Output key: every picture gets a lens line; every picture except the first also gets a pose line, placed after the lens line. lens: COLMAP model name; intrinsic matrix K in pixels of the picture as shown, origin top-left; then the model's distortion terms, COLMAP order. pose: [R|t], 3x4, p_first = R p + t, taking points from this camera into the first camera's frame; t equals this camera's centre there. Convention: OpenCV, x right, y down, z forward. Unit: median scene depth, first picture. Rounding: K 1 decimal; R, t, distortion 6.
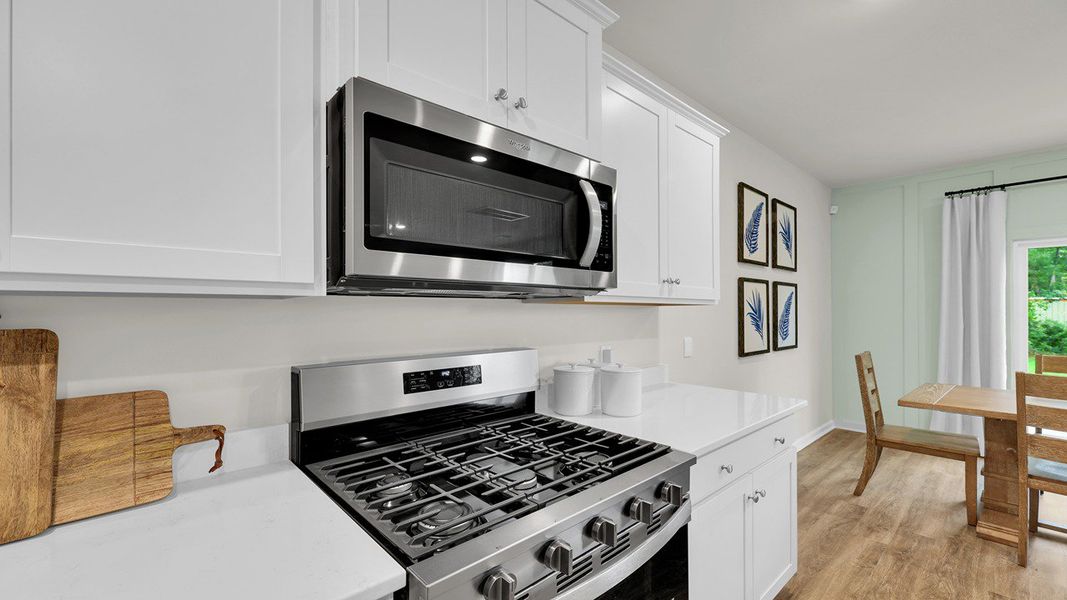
lens RADIAL K [[435.2, 0, 530.7], [0, 435.2, 309.0], [0, 0, 1]] dist [0.000838, 0.000493]
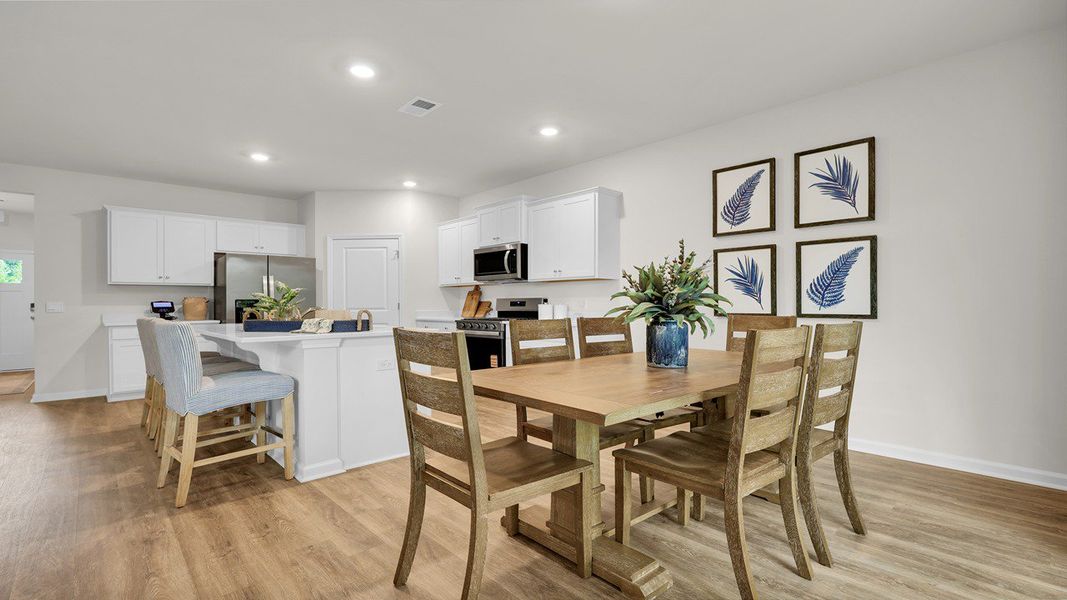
lens RADIAL K [[495.8, 0, 535.7], [0, 495.8, 296.1], [0, 0, 1]] dist [-0.002890, -0.000414]
pose [[0.013866, -0.014473, -0.999799, 3.064311], [0.009695, 0.999850, -0.014339, 0.115660], [0.999857, -0.009494, 0.014004, 0.812338]]
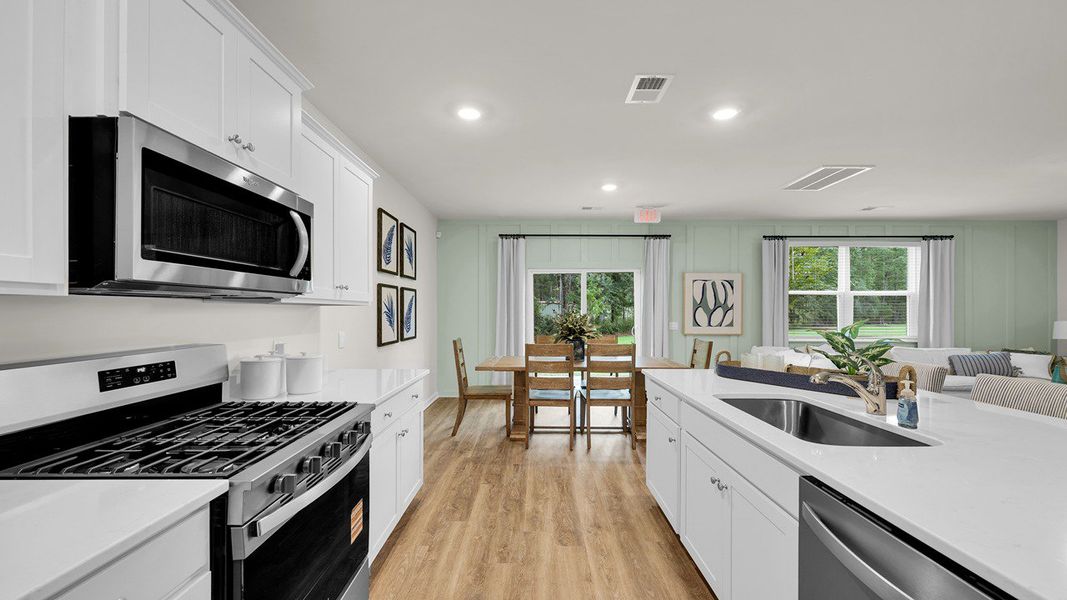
lens RADIAL K [[435.2, 0, 536.6], [0, 435.2, 308.1], [0, 0, 1]] dist [0.000838, 0.000493]
pose [[0.666325, 0.004463, 0.745648, -0.254963], [-0.004684, 0.999987, -0.001800, -0.001455], [-0.745647, -0.002293, 0.666337, -0.296112]]
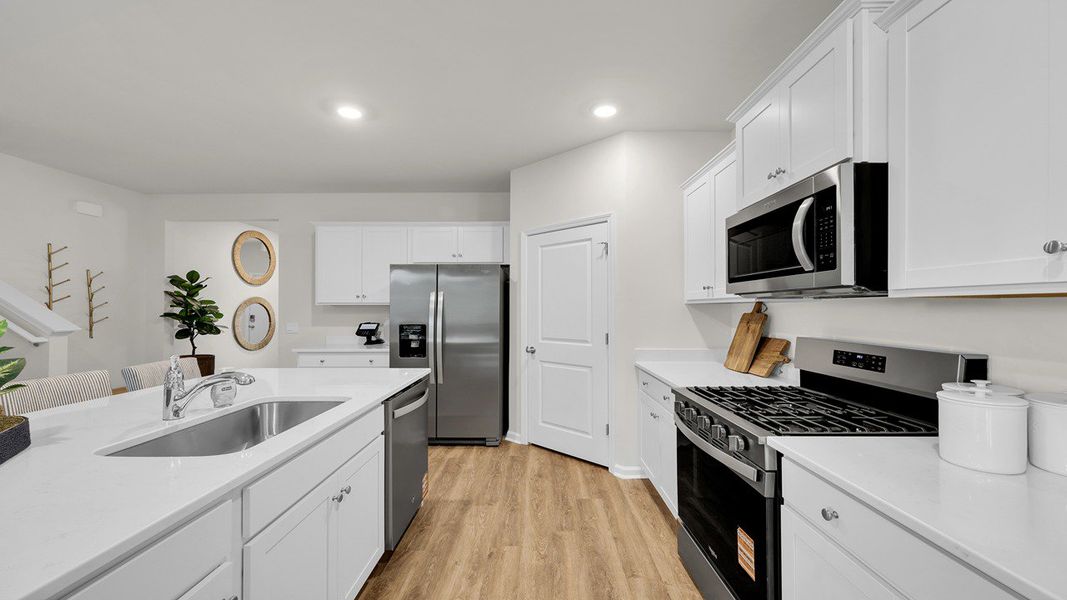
lens RADIAL K [[435.2, 0, 530.2], [0, 435.2, 302.9], [0, 0, 1]] dist [0.000838, 0.000493]
pose [[-0.677648, -0.007294, -0.735350, 1.043084], [0.004148, 0.999897, -0.013740, 0.002339], [0.735375, -0.012361, -0.677548, 0.860849]]
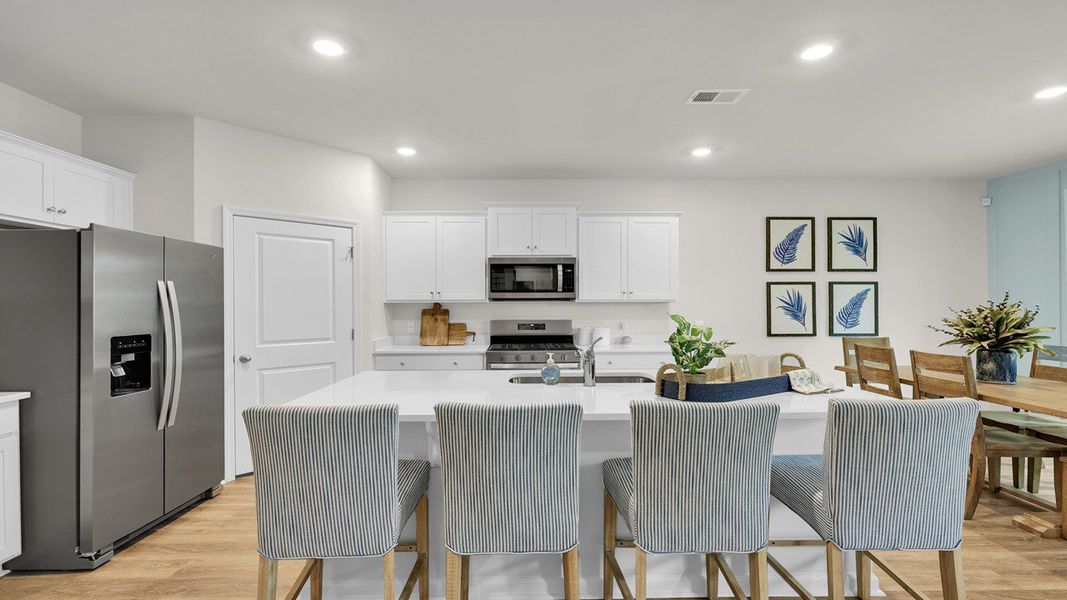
lens RADIAL K [[495.8, 0, 532.0], [0, 495.8, 305.4], [0, 0, 1]] dist [-0.002890, -0.000414]
pose [[0.760101, -0.001432, -0.649804, 1.605891], [0.005119, 0.999980, 0.003784, -0.007242], [0.649785, -0.006202, 0.760093, -1.305491]]
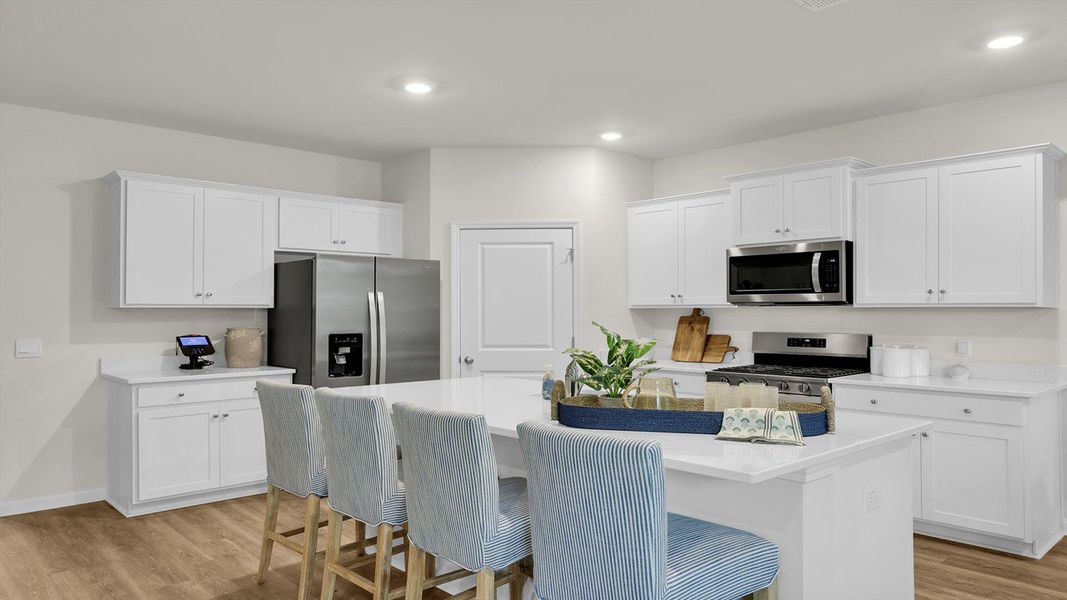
lens RADIAL K [[709.0, 0, 536.0], [0, 709.0, 303.7], [0, 0, 1]] dist [-0.003582, 0.000284]
pose [[0.018520, -0.010369, -0.999775, 2.515176], [0.004477, 0.999937, -0.010288, -0.005947], [0.999818, -0.004285, 0.018565, -0.329597]]
